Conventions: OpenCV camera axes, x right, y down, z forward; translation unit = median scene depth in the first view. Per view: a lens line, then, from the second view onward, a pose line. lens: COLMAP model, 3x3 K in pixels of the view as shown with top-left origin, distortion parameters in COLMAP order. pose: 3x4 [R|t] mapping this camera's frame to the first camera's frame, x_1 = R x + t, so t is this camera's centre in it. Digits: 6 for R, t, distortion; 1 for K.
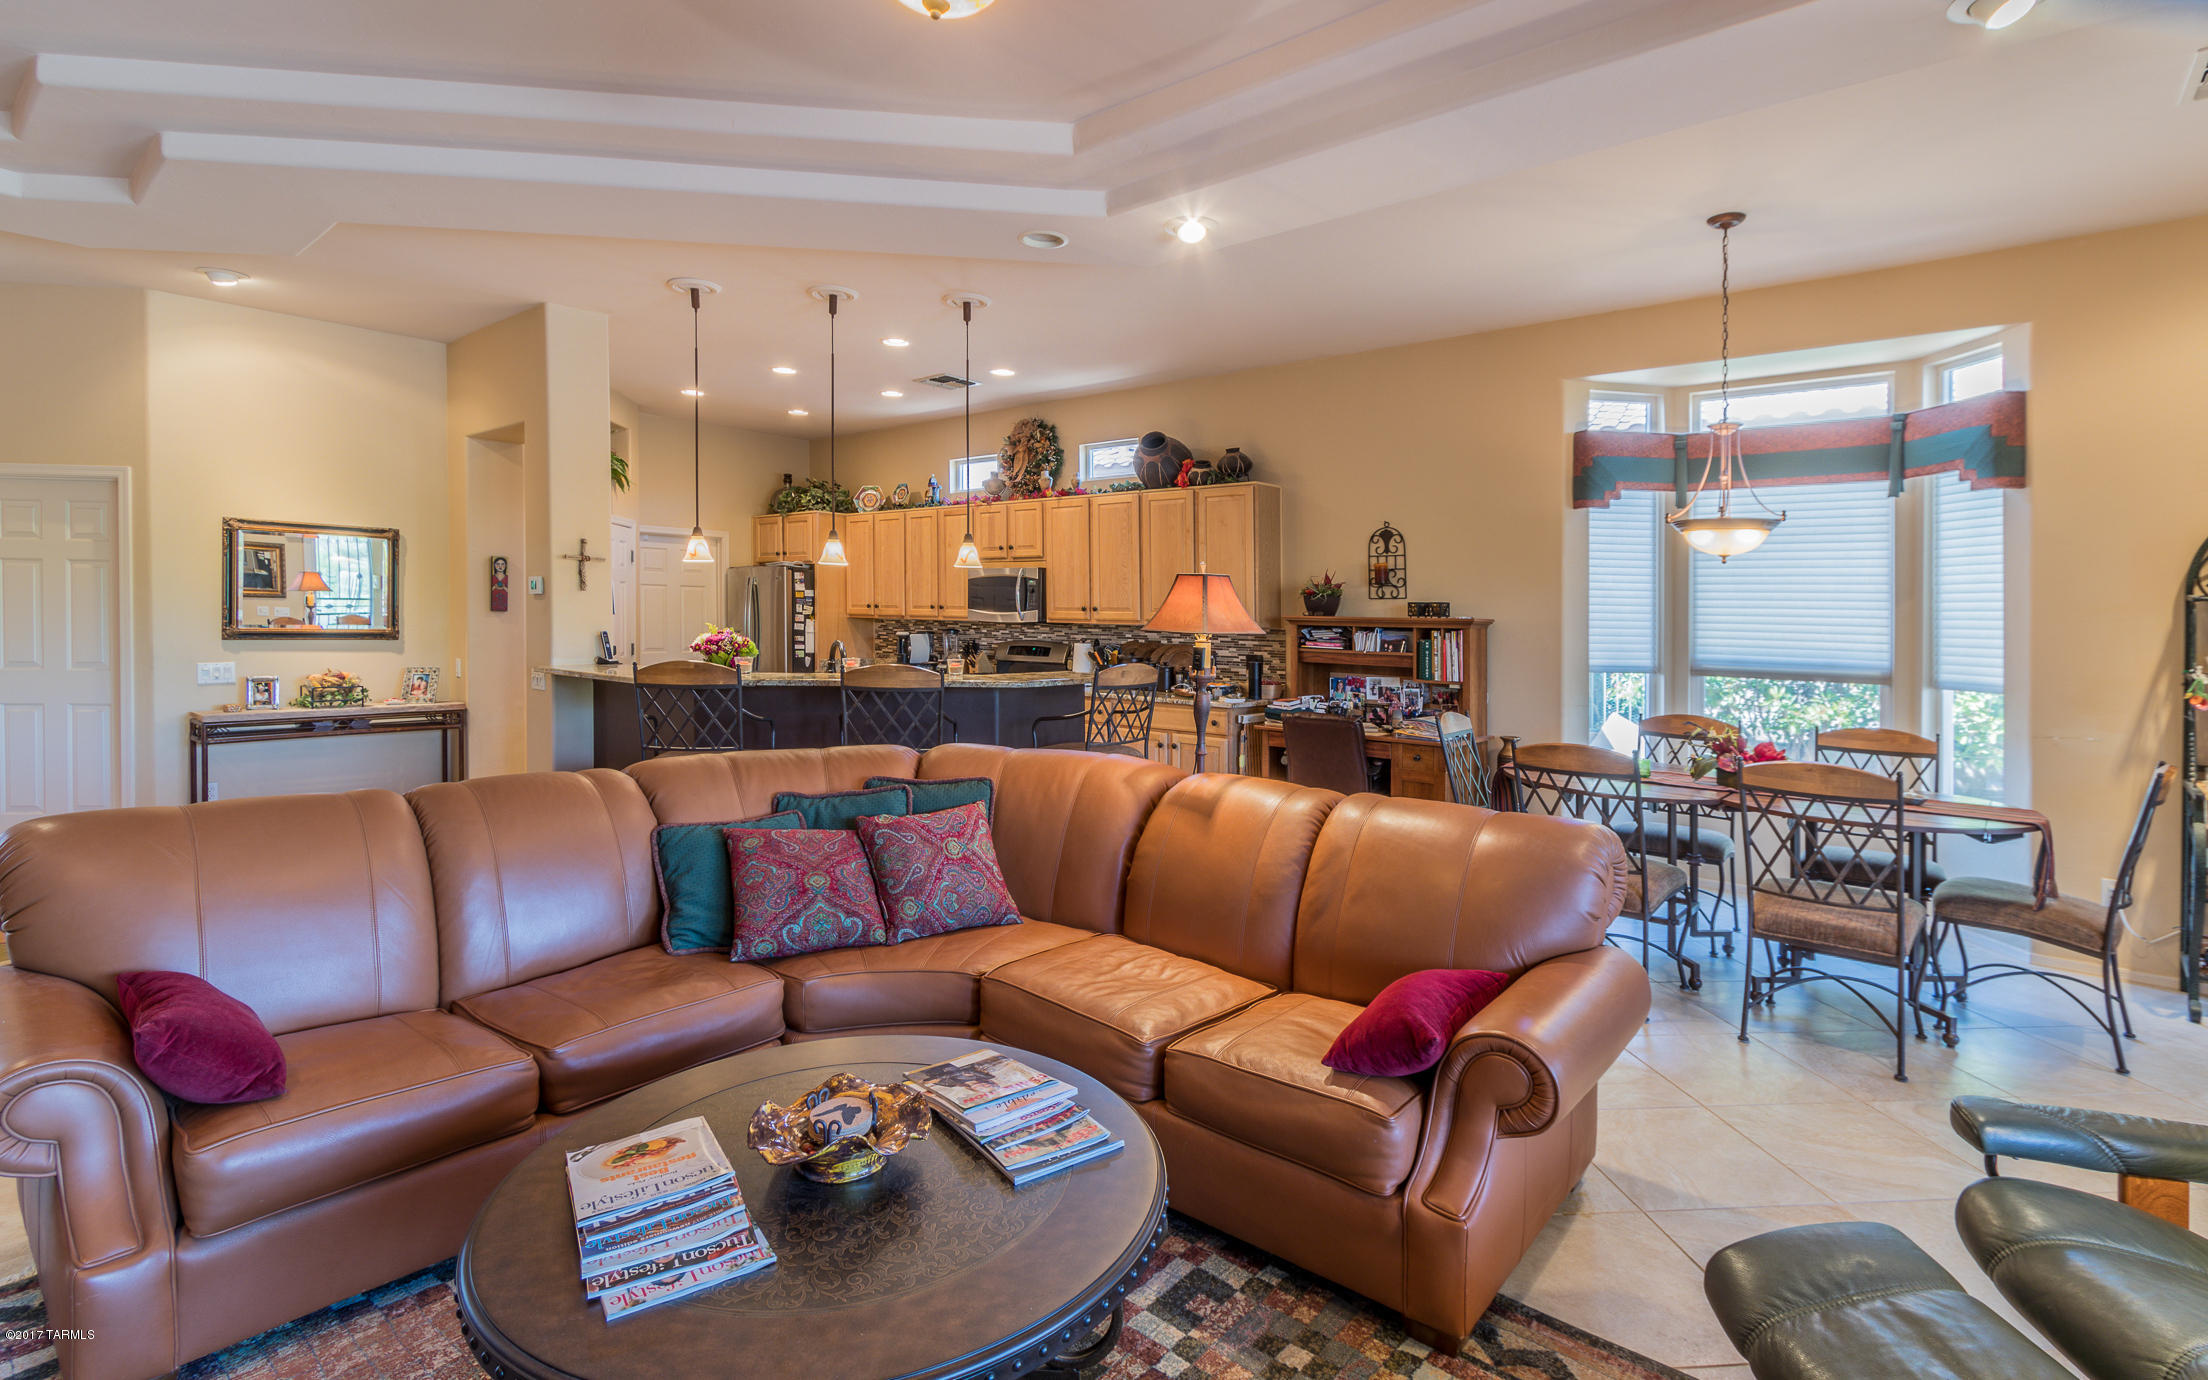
lens RADIAL K [[1061.3, 0, 1129.2], [0, 1061.3, 561.7], [0, 0, 1]] dist [0.017990, -0.000923]
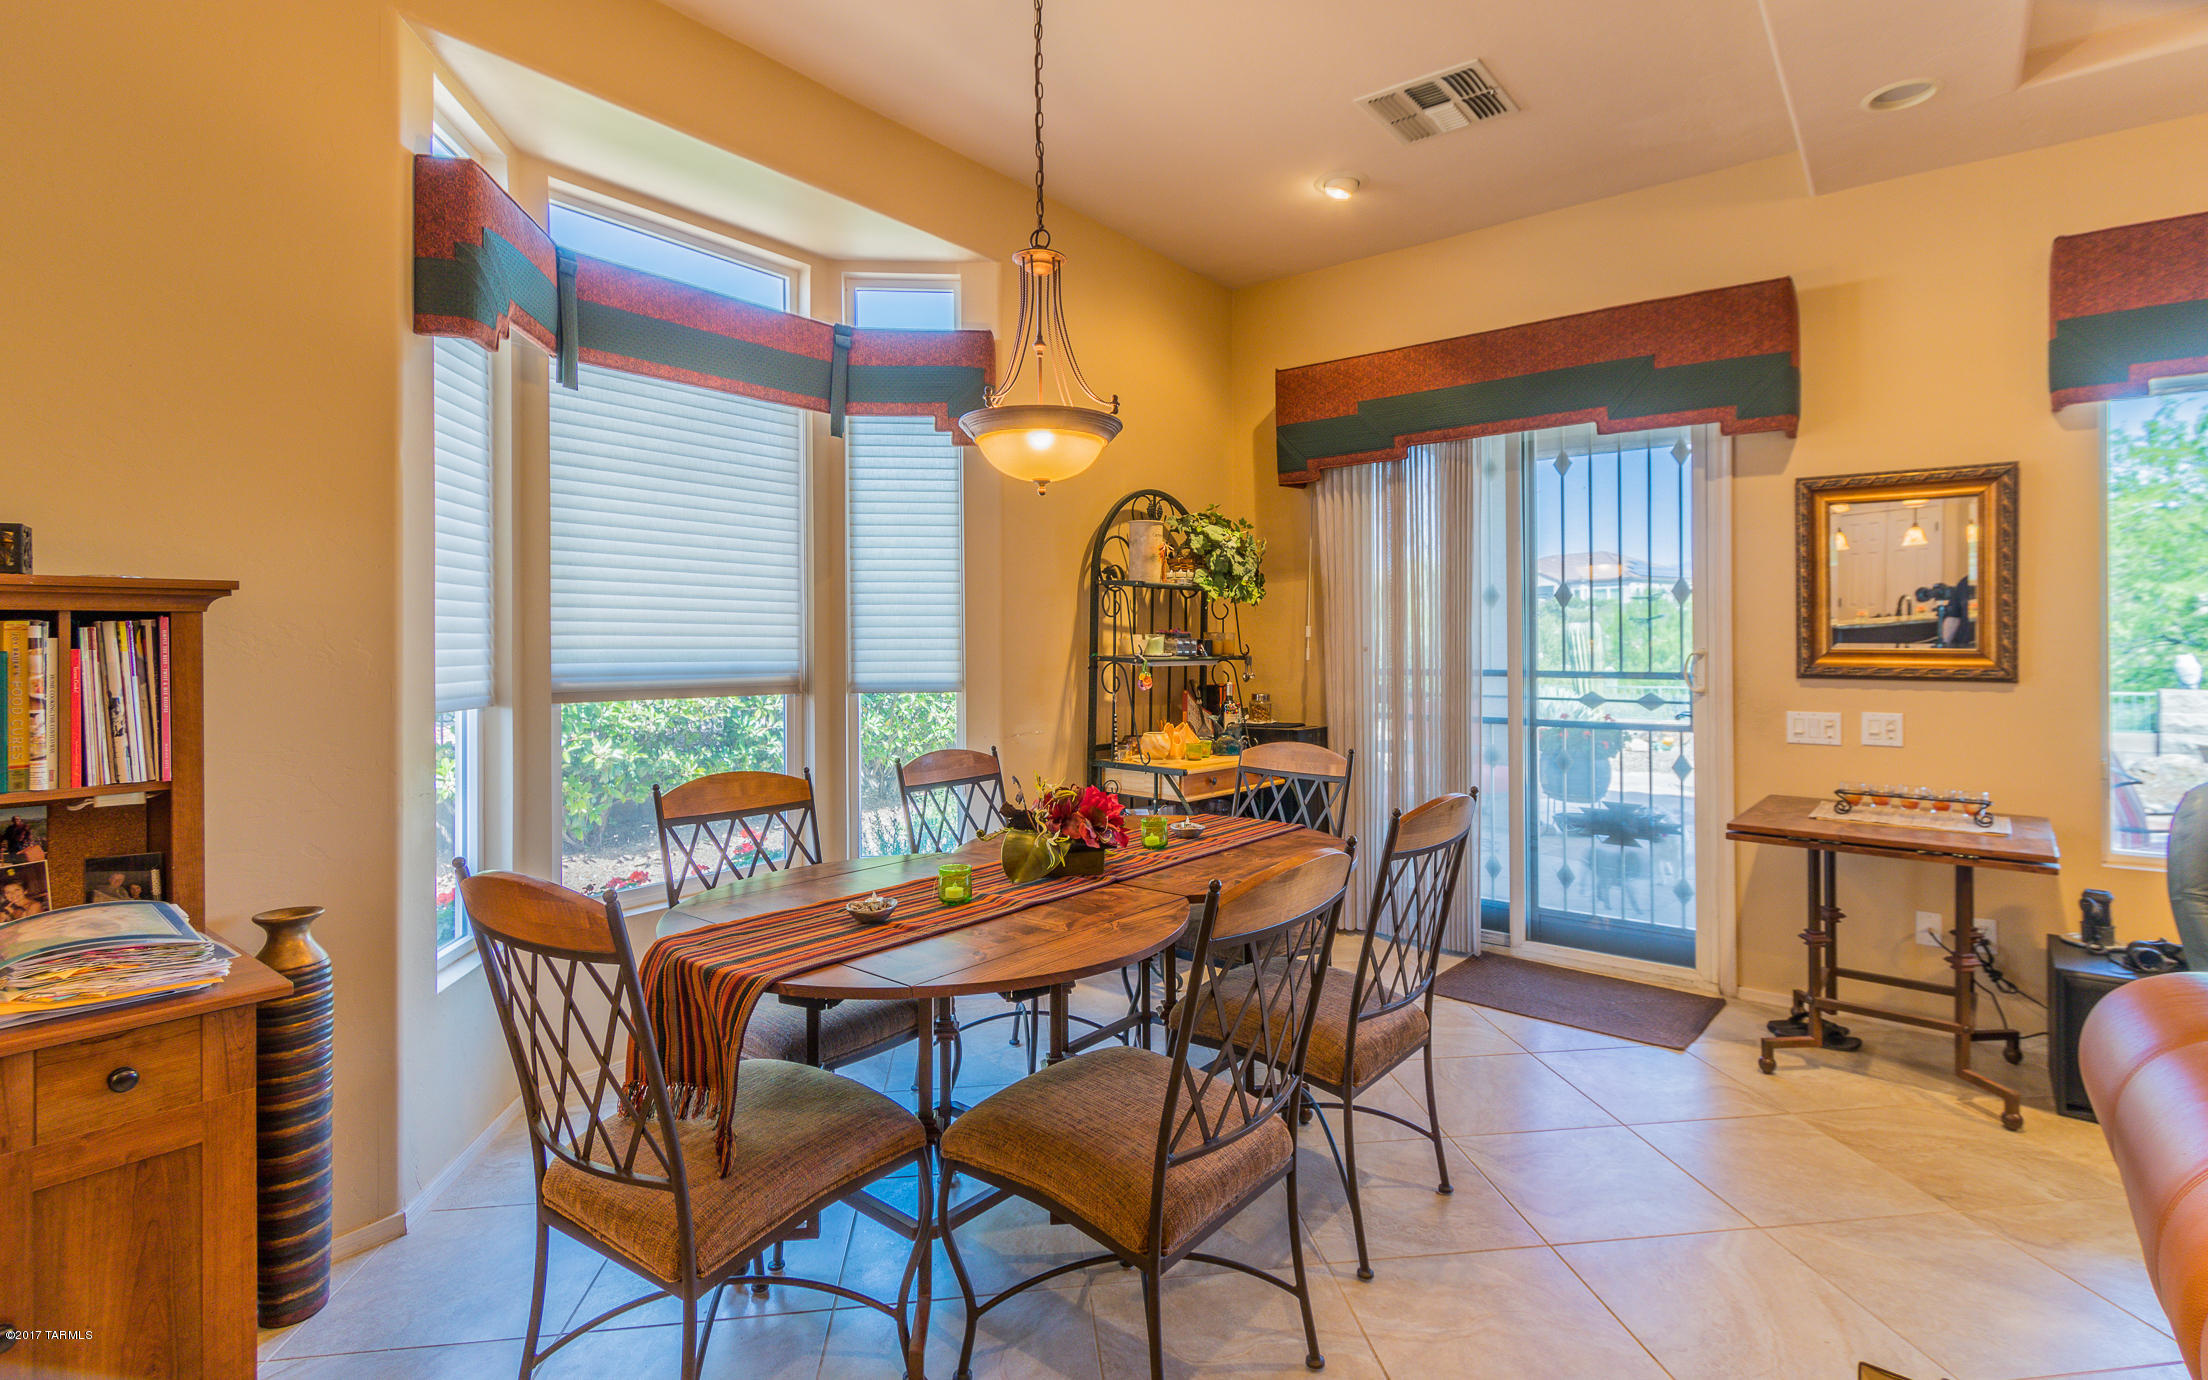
lens RADIAL K [[1061.6, 0, 1121.9], [0, 1061.6, 639.8], [0, 0, 1]] dist [0.001724, 0.000038]
pose [[-0.043756, -0.013477, 0.998951, -0.014773], [-0.048570, 0.998755, 0.011347, 0.048977], [-0.997861, -0.048023, -0.044356, 0.664498]]
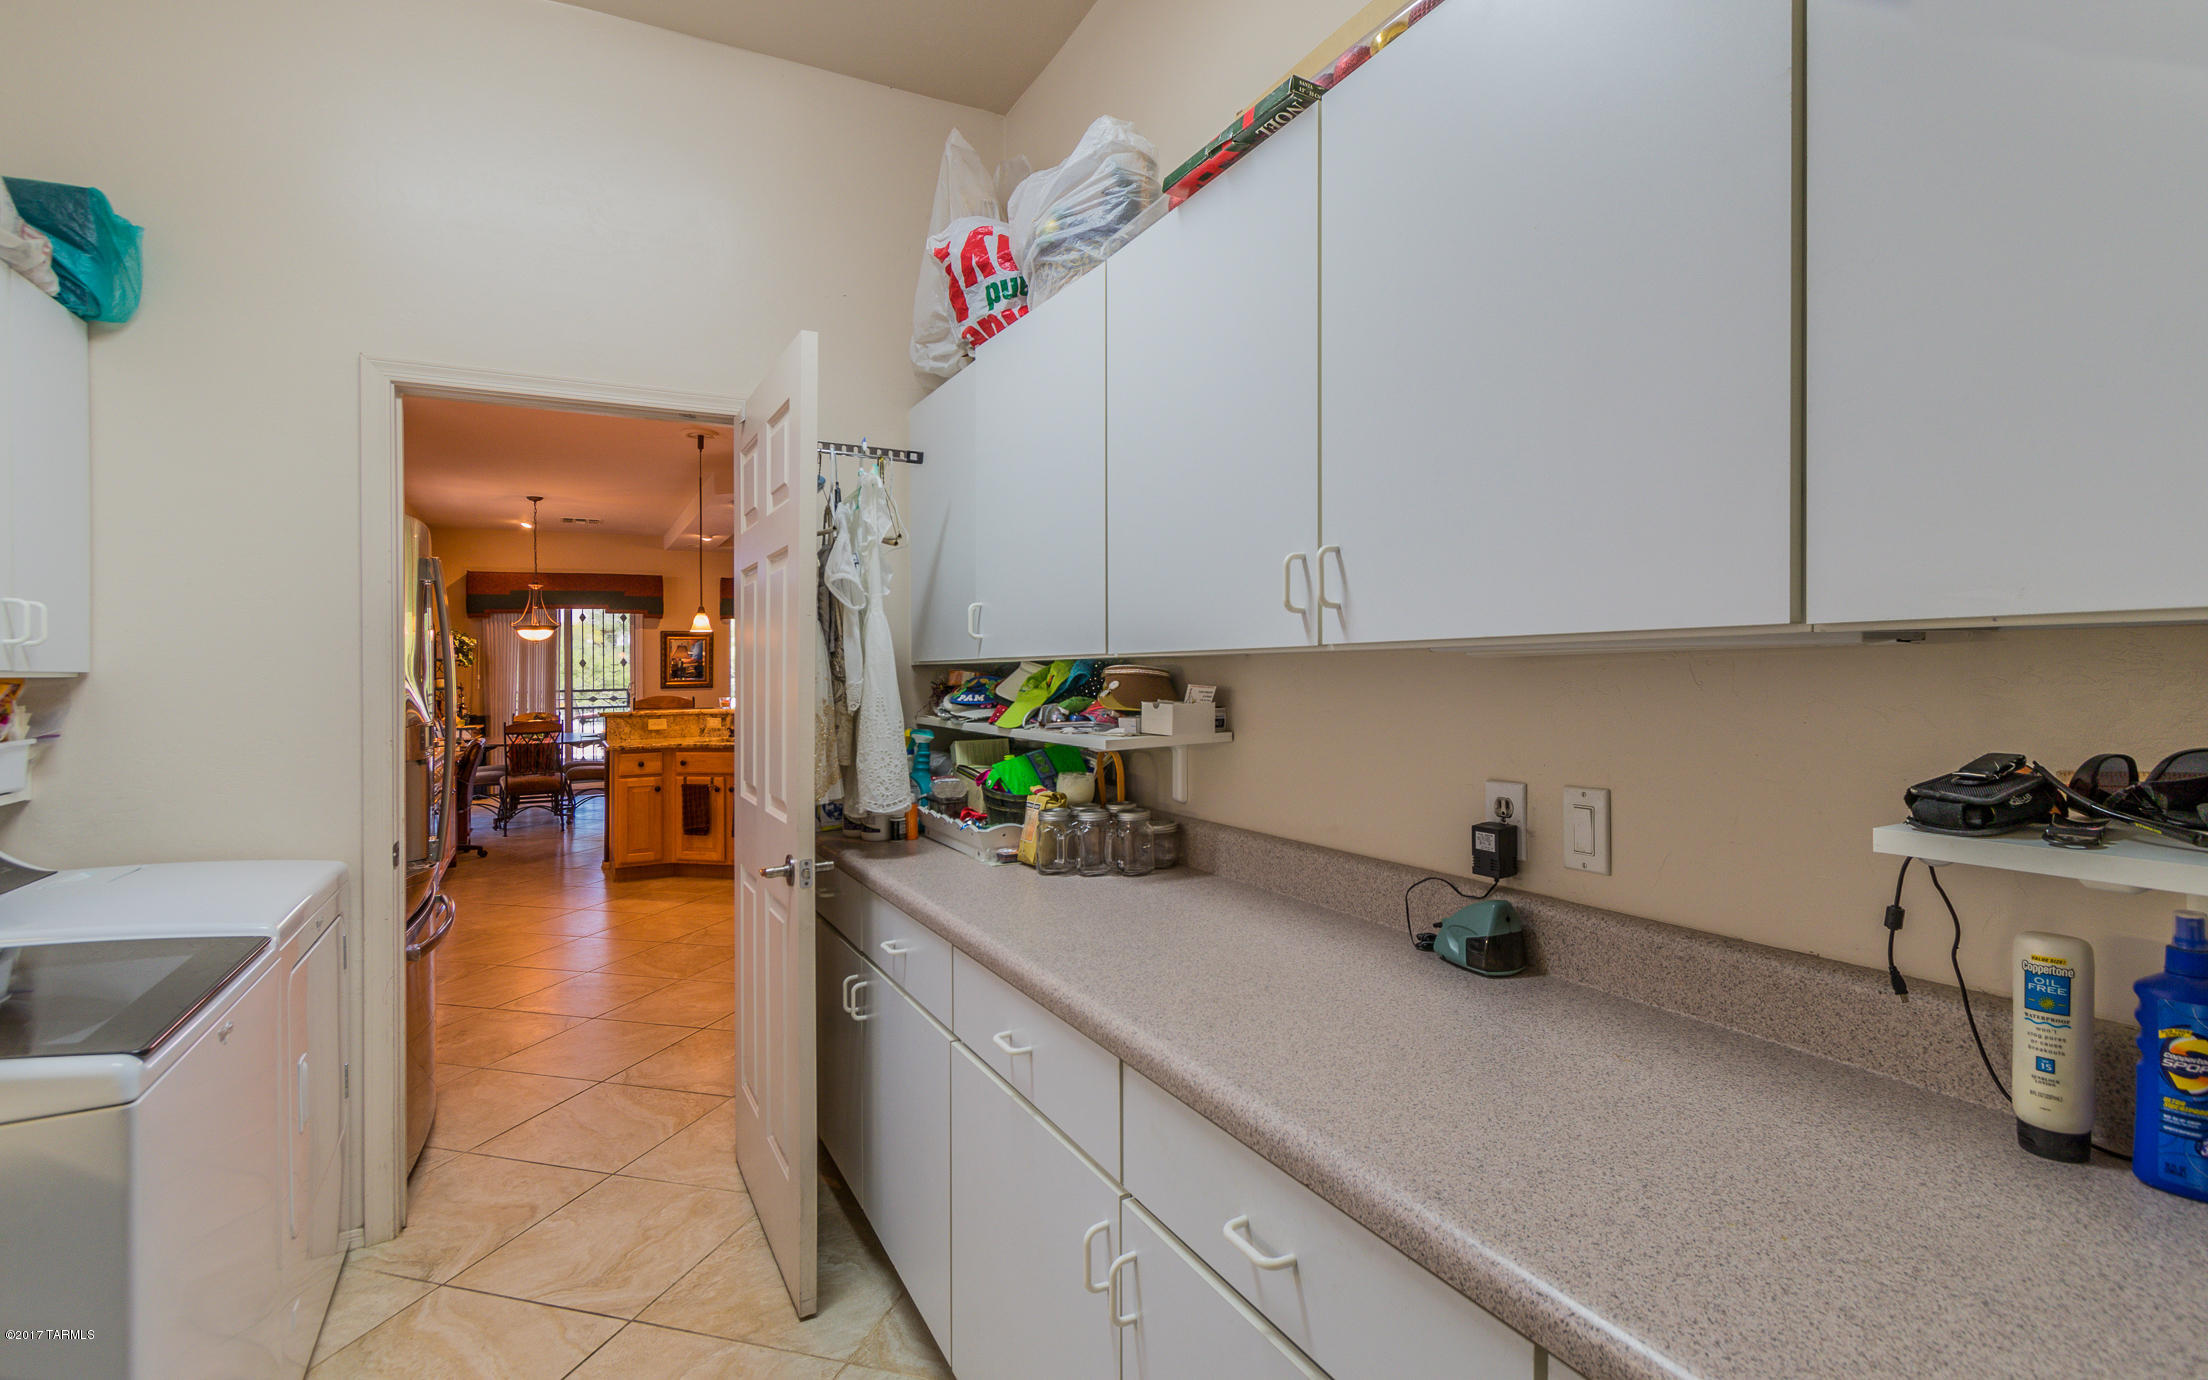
lens RADIAL K [[1012.9, 0, 1114.4], [0, 1012.9, 655.7], [0, 0, 1]] dist [0.002399, 0.000044]
pose [[-0.933953, -0.005709, 0.357351, -0.931354], [-0.025043, 0.998460, -0.049498, 0.068573], [-0.356518, -0.055178, -0.932658, 1.749711]]
